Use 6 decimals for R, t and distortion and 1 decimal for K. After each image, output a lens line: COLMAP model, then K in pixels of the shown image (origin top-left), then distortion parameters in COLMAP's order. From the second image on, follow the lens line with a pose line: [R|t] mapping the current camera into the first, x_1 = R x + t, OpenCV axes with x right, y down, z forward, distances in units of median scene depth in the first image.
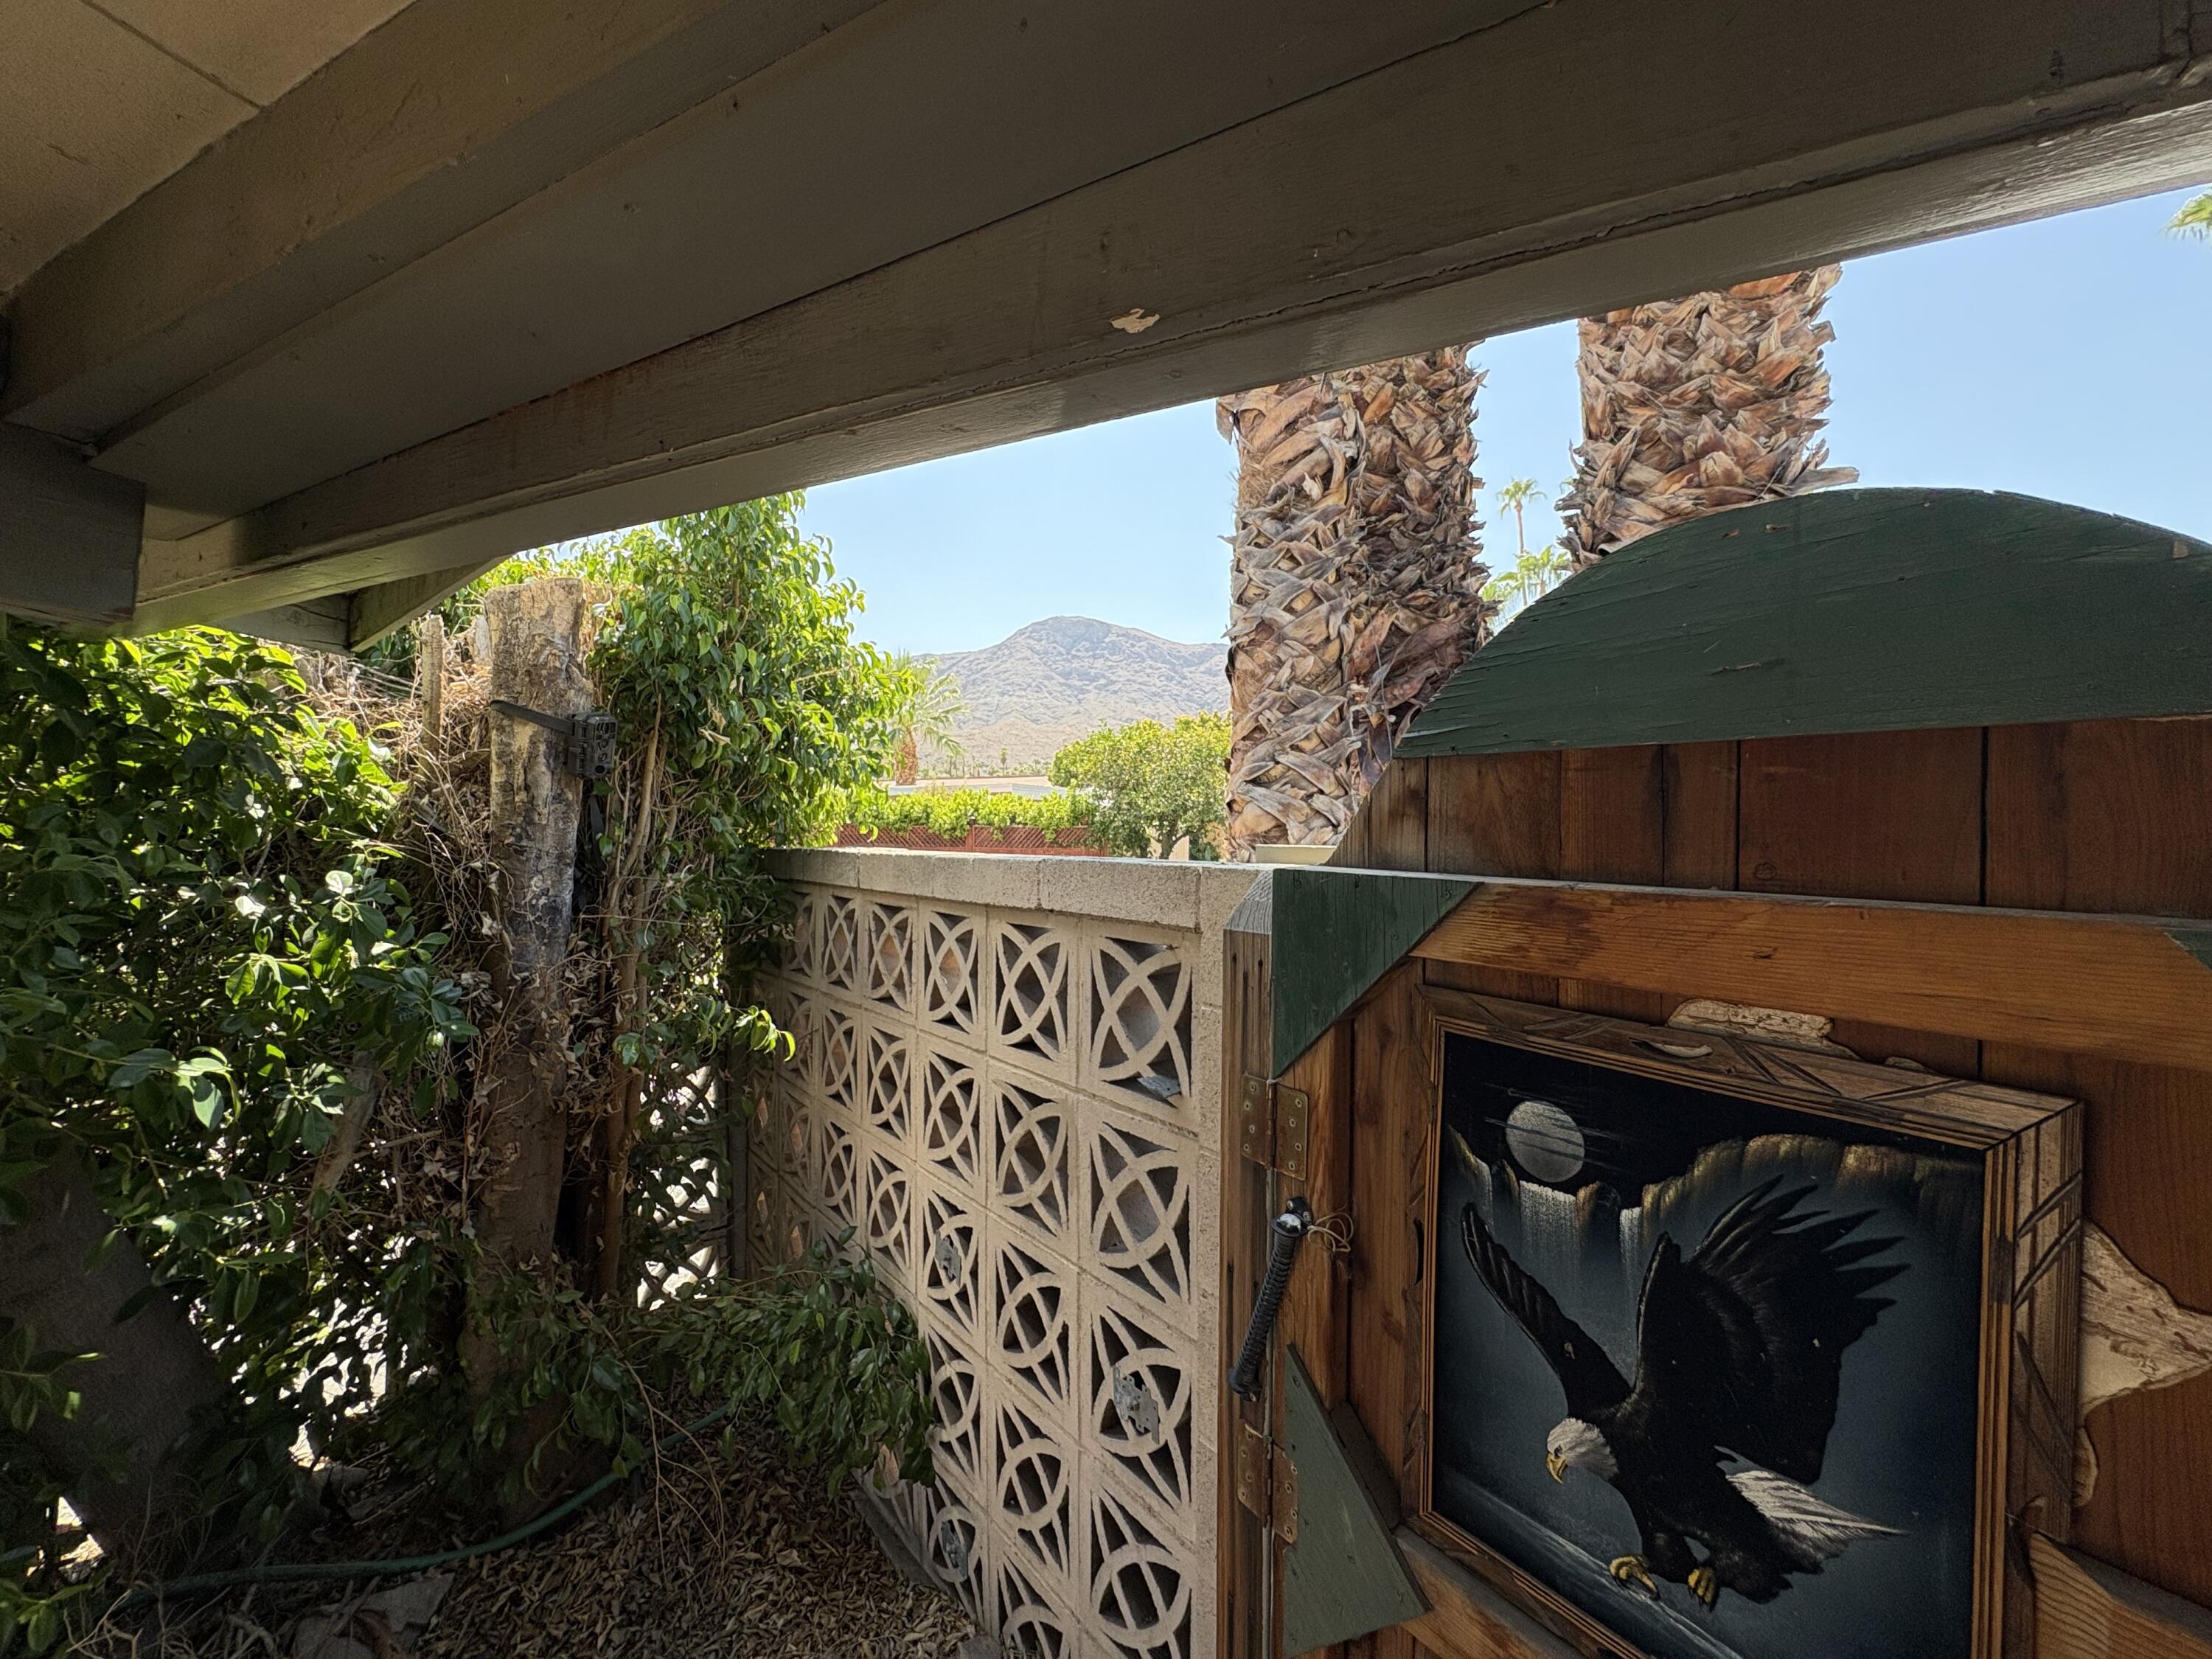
lens RADIAL K [[882.8, 0, 1104.2], [0, 882.8, 829.3], [0, 0, 1]] dist [-0.001596, 0.000730]
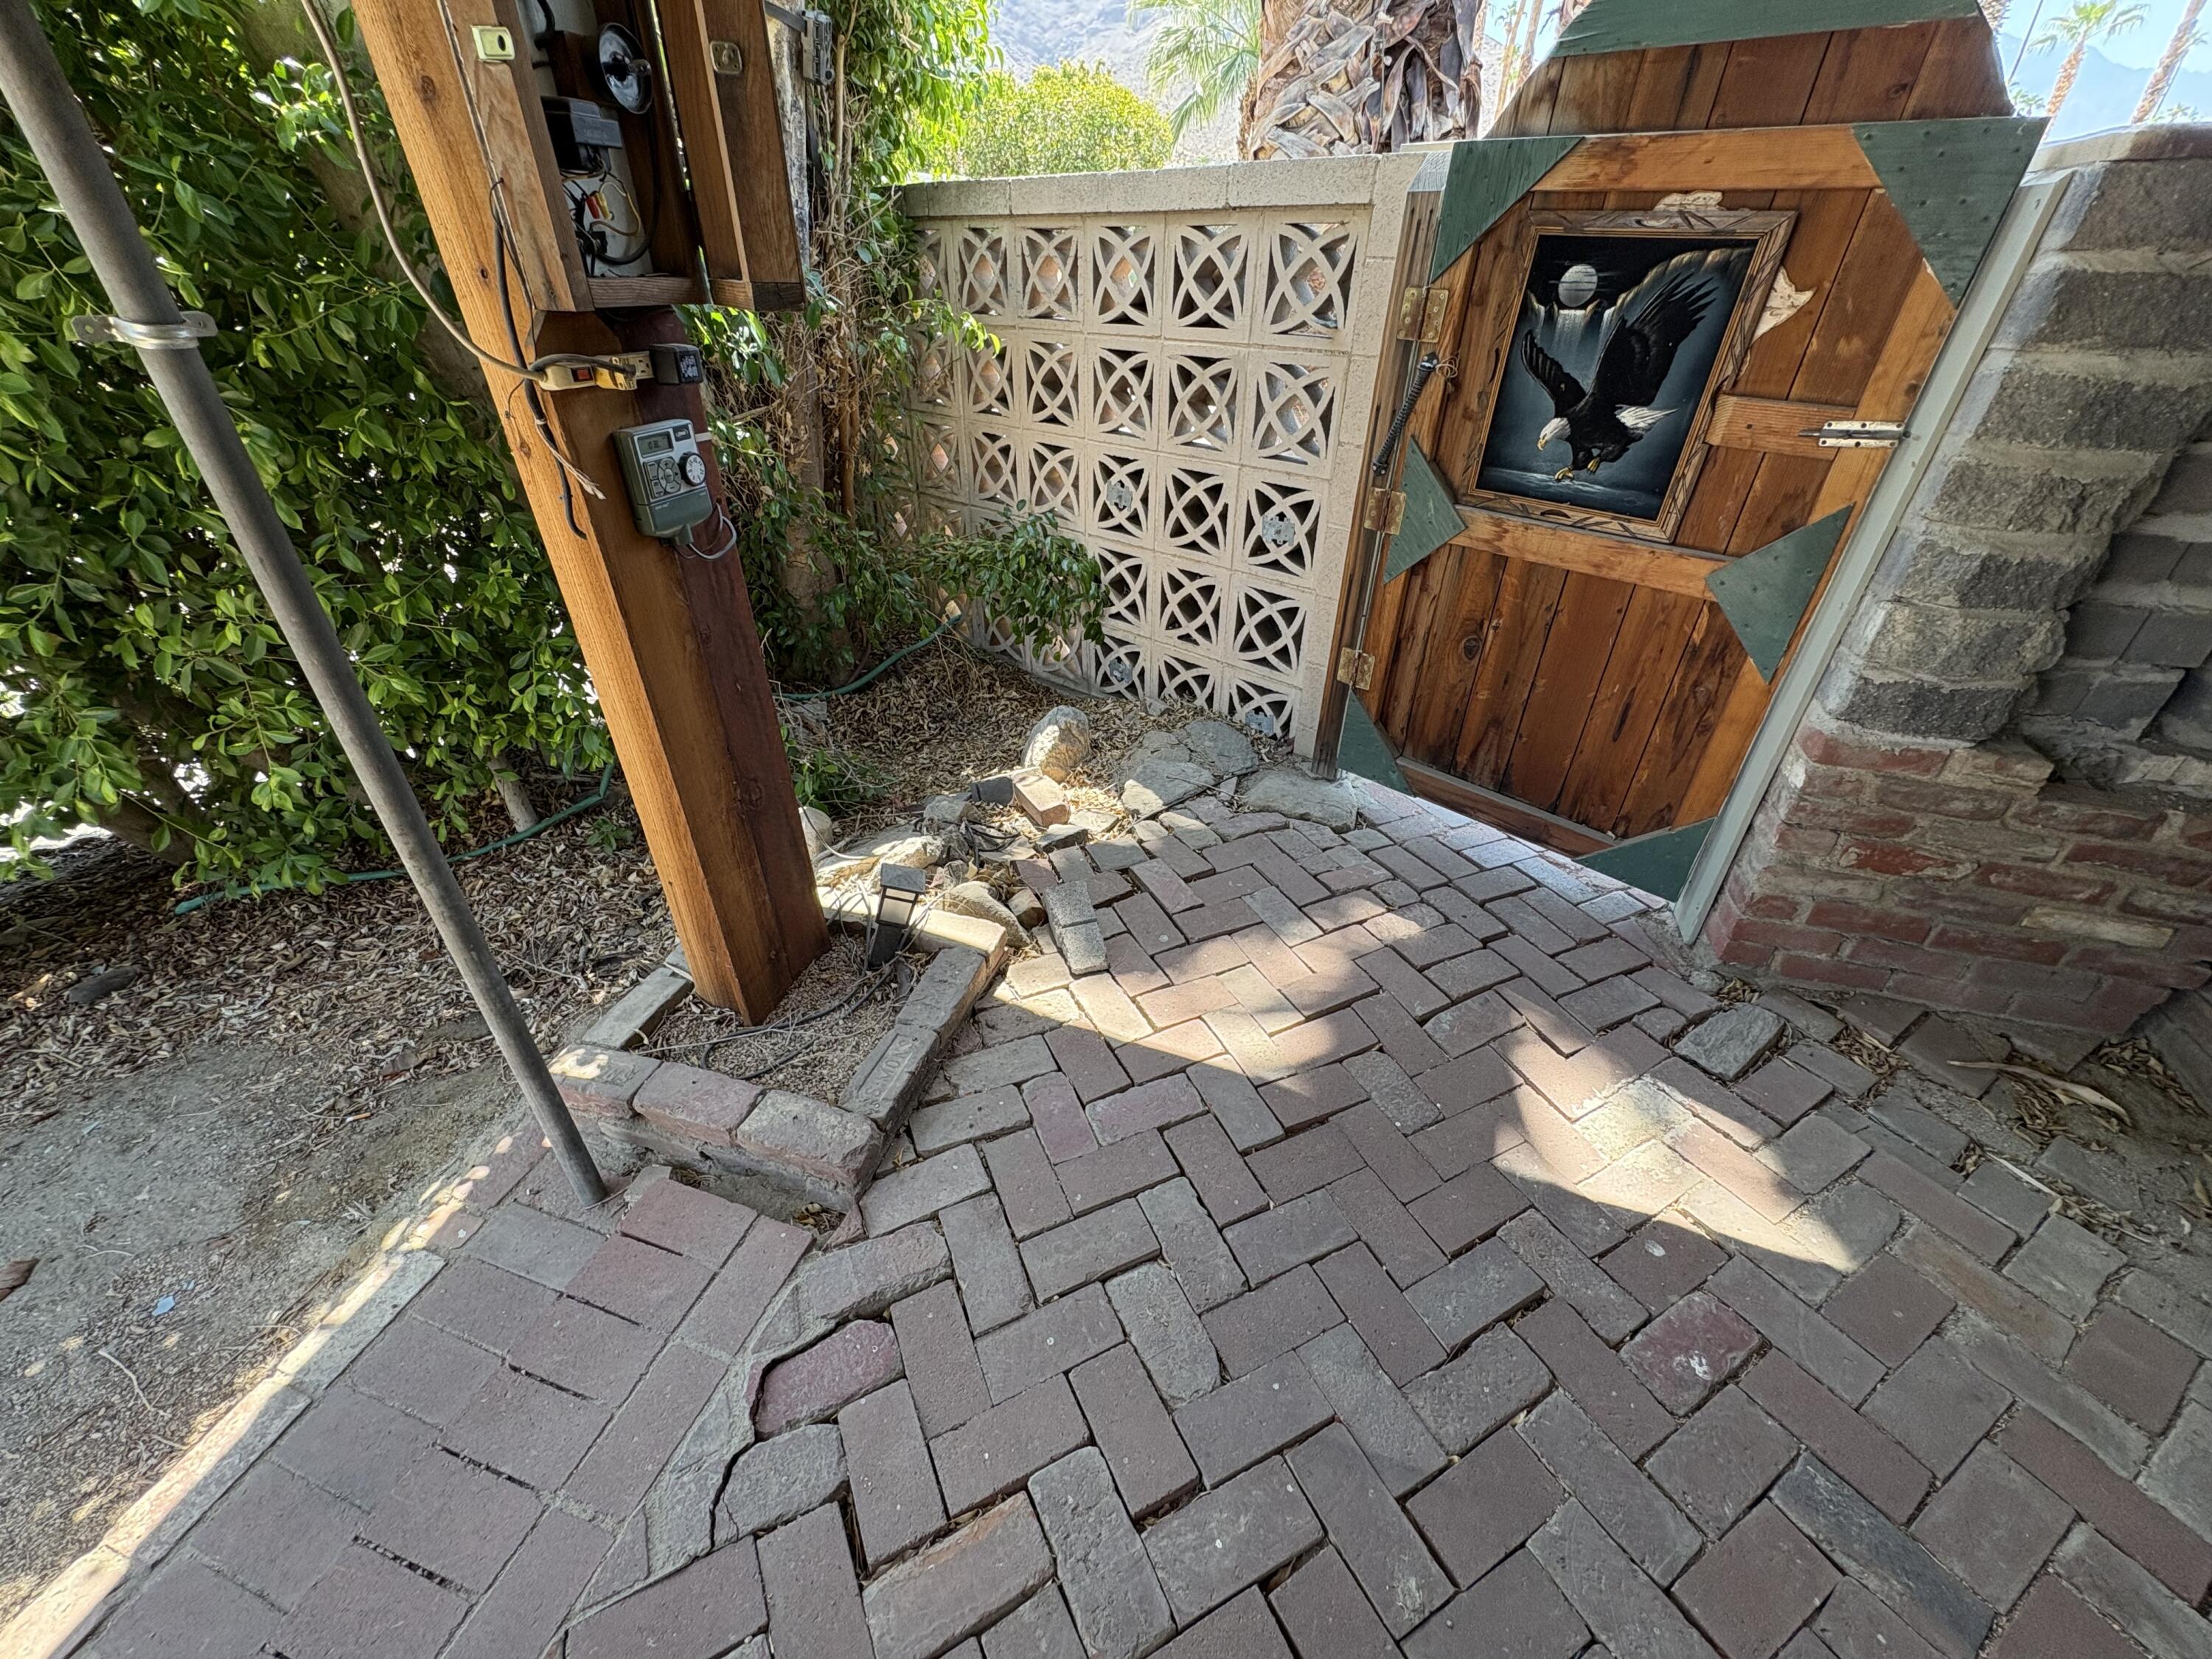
lens RADIAL K [[882.8, 0, 1104.1], [0, 882.8, 828.9], [0, 0, 1]] dist [-0.001596, 0.000730]
pose [[0.986692, -0.084195, 0.139108, -0.648756], [-0.006414, 0.834686, 0.550689, 0.170351], [-0.162477, -0.544252, 0.823038, -0.807575]]
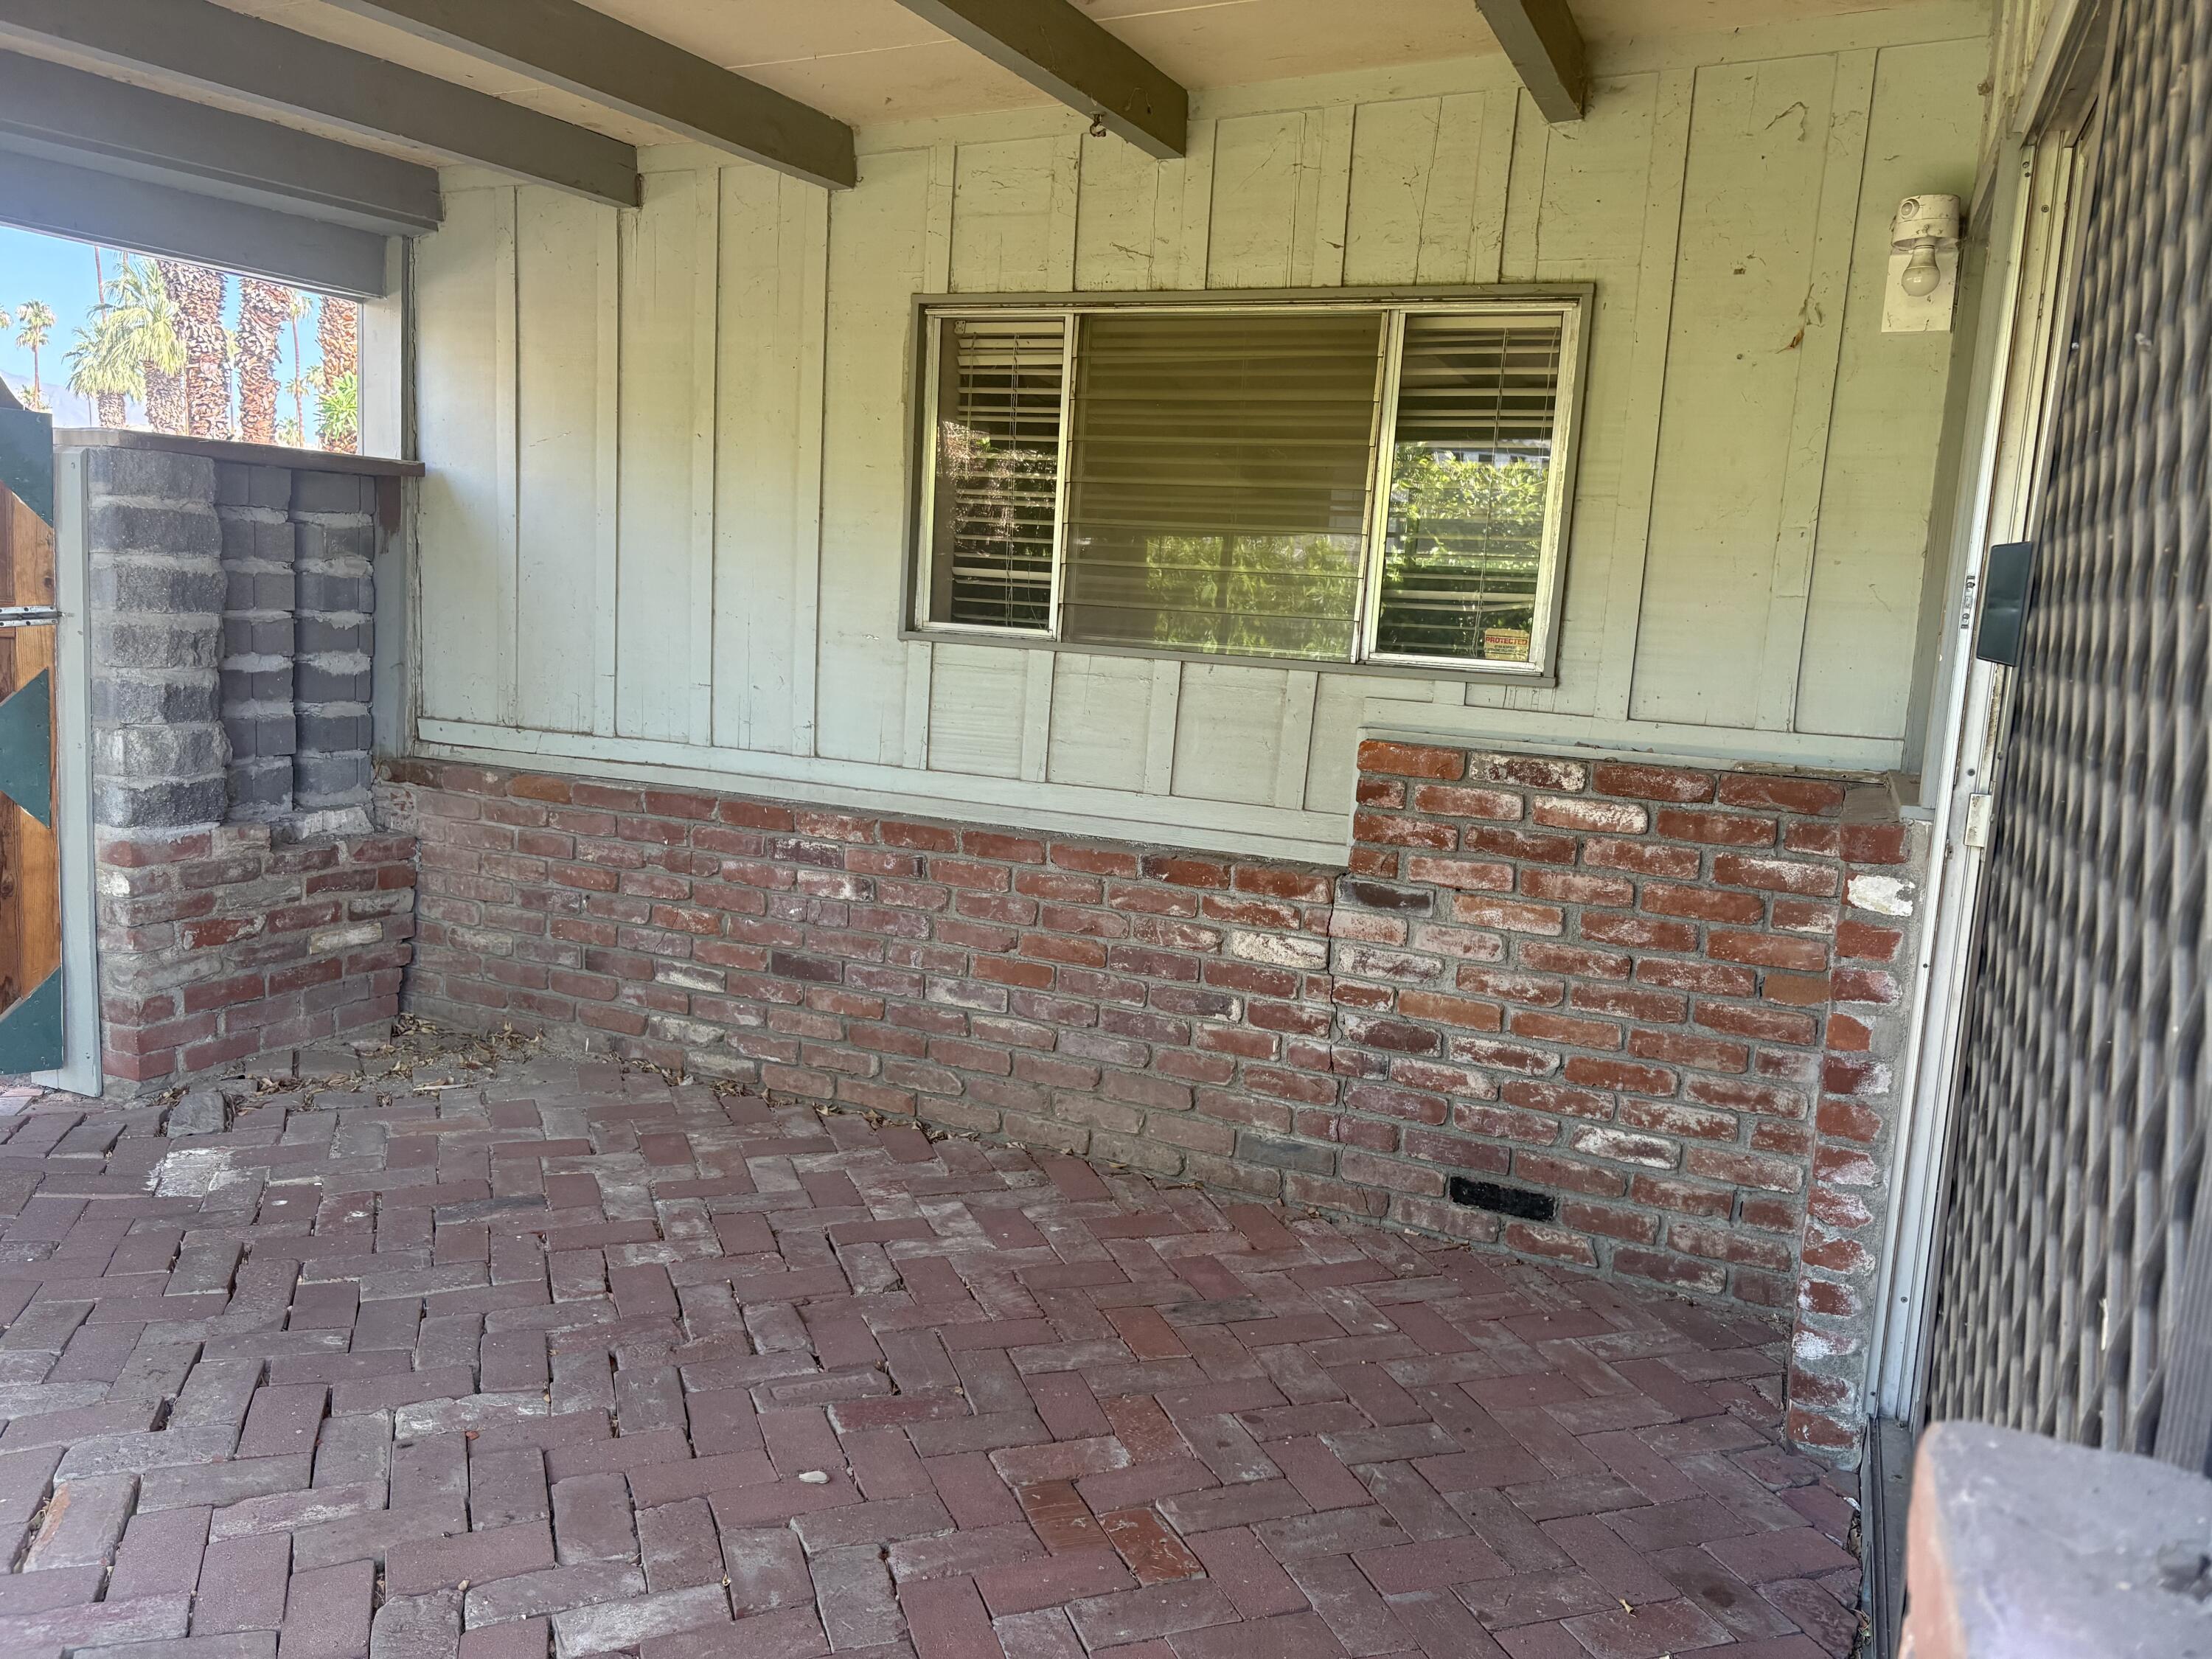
lens RADIAL K [[1678.2, 0, 1121.4], [0, 1678.2, 820.7], [0, 0, 1]] dist [0.044629, -0.040662]
pose [[-0.033949, -0.144701, 0.988893, -2.292566], [-0.063717, 0.987764, 0.142348, 0.193664], [-0.997390, -0.058177, -0.042753, -1.402123]]
